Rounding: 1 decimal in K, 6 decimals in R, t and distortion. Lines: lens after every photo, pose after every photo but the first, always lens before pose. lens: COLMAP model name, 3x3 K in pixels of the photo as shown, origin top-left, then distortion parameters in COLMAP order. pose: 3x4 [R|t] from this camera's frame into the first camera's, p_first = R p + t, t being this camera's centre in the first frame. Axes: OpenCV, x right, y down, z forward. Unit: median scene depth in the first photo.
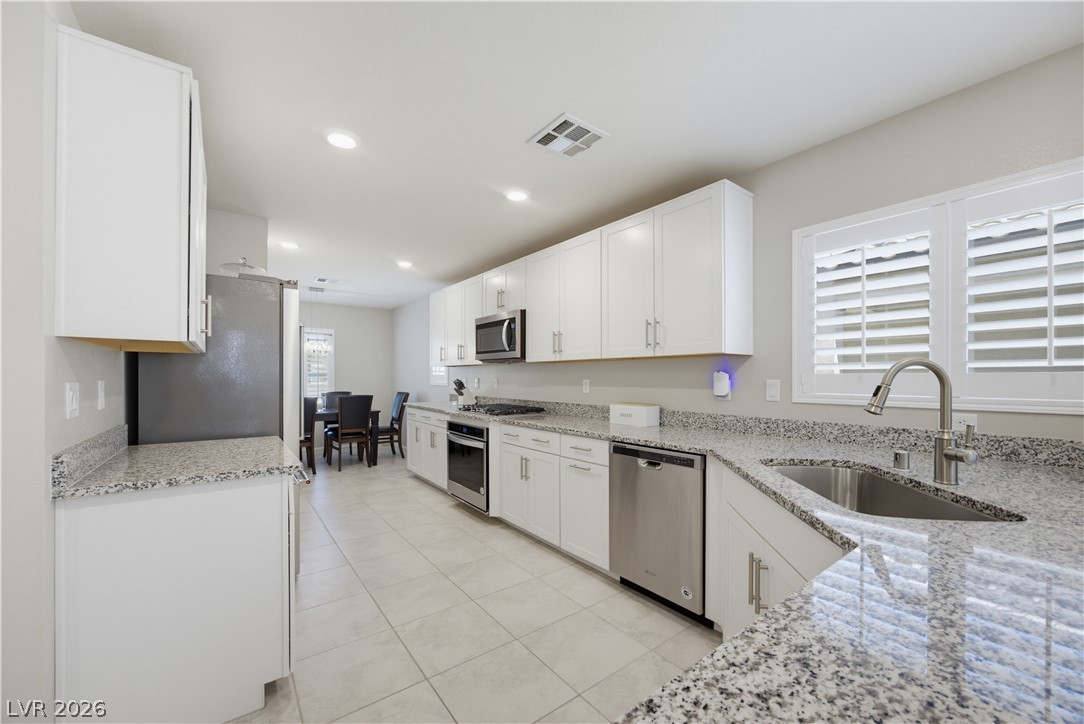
lens RADIAL K [[416.2, 0, 536.2], [0, 416.2, 382.5], [0, 0, 1]] dist [-0.023013, 0.005086]
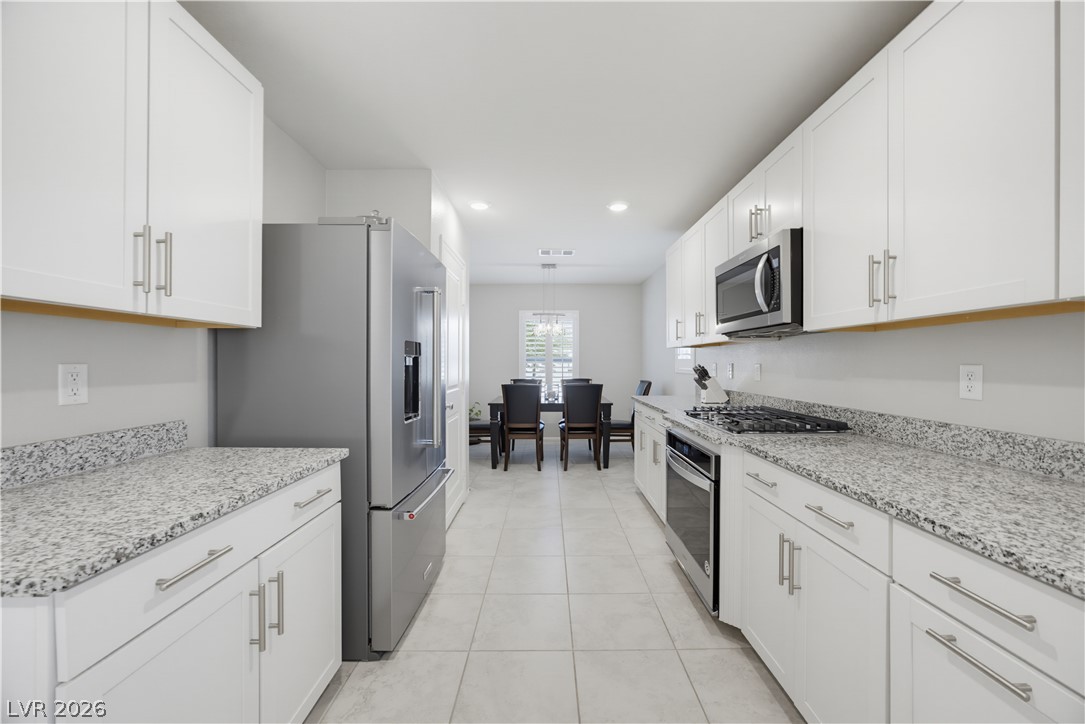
lens RADIAL K [[416.6, 0, 552.2], [0, 416.6, 365.7], [0, 0, 1]] dist [-0.023013, 0.005086]
pose [[0.810273, 0.002091, -0.586048, 0.020916], [-0.005626, 0.999975, -0.004212, -0.002901], [0.586025, 0.006710, 0.810265, 0.399872]]
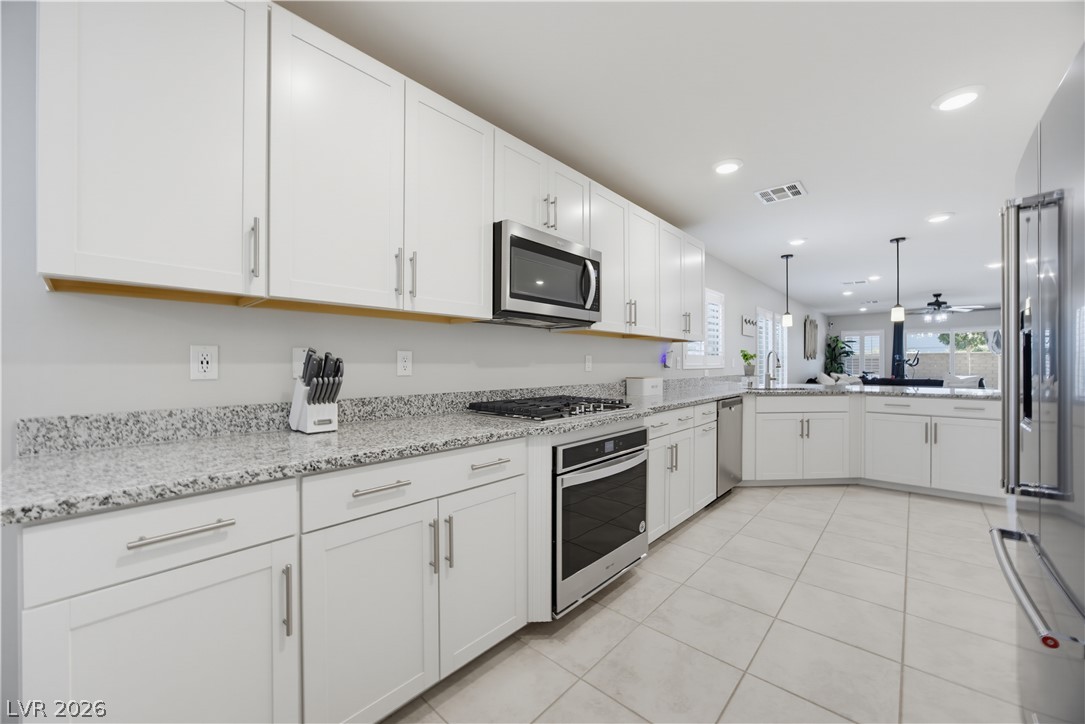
lens RADIAL K [[416.6, 0, 542.7], [0, 416.6, 368.1], [0, 0, 1]] dist [-0.023013, 0.005086]
pose [[-0.191686, -0.012438, 0.981378, -0.669479], [0.012582, 0.999806, 0.015129, 0.004001], [-0.981376, 0.015248, -0.191492, 1.169183]]
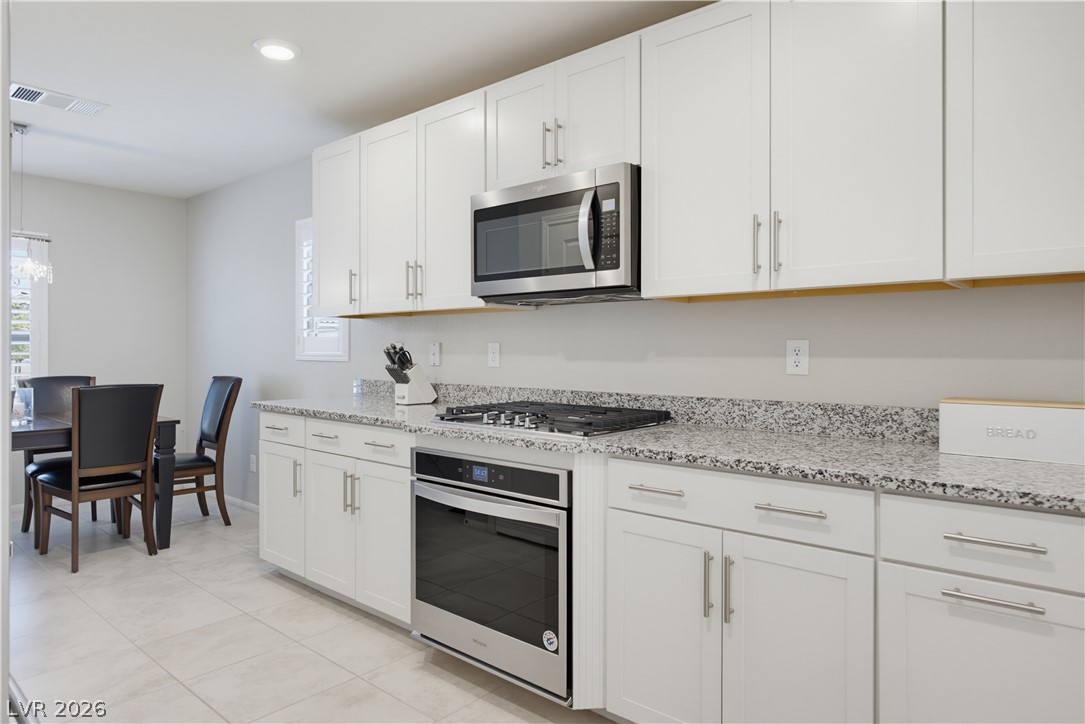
lens RADIAL K [[667.0, 0, 547.6], [0, 667.0, 355.1], [0, 0, 1]] dist [-0.007743, 0.002010]
pose [[0.976107, -0.003268, 0.217264, -0.240740], [0.004121, 0.999985, -0.003474, 0.007412], [-0.217249, 0.004286, 0.976107, 0.384873]]
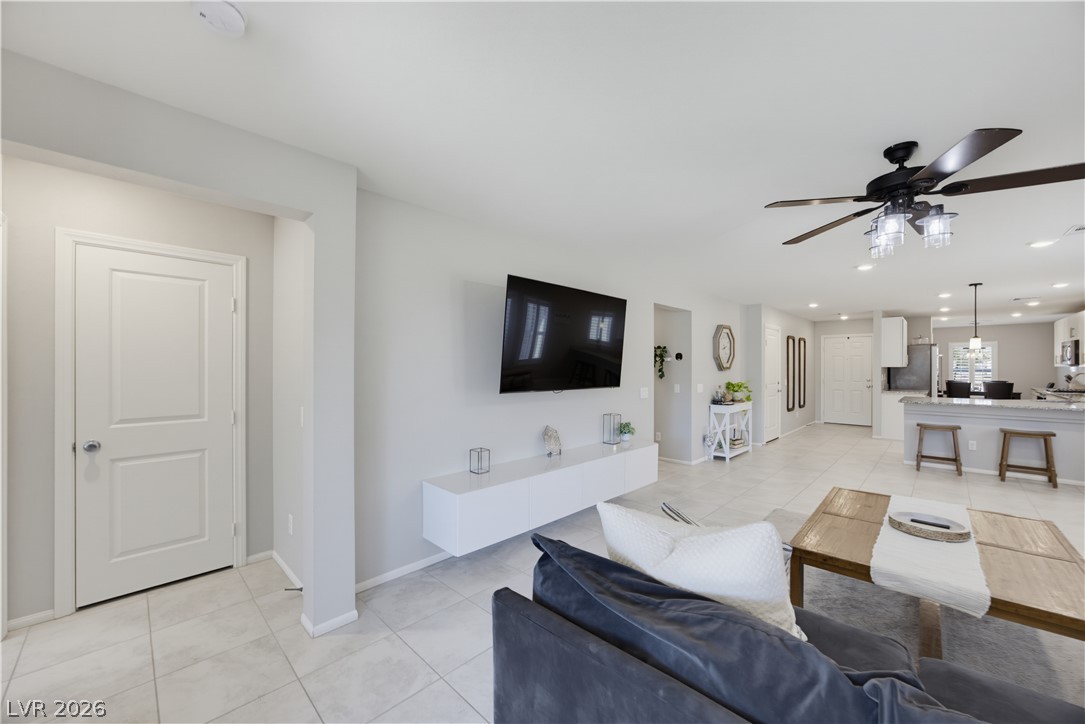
lens RADIAL K [[416.6, 0, 537.9], [0, 416.6, 366.3], [0, 0, 1]] dist [-0.023013, 0.005086]
pose [[0.151831, 0.000377, -0.988406, 1.401148], [-0.010469, 0.999944, -0.001227, -0.022860], [0.988351, 0.010534, 0.151826, -1.702053]]
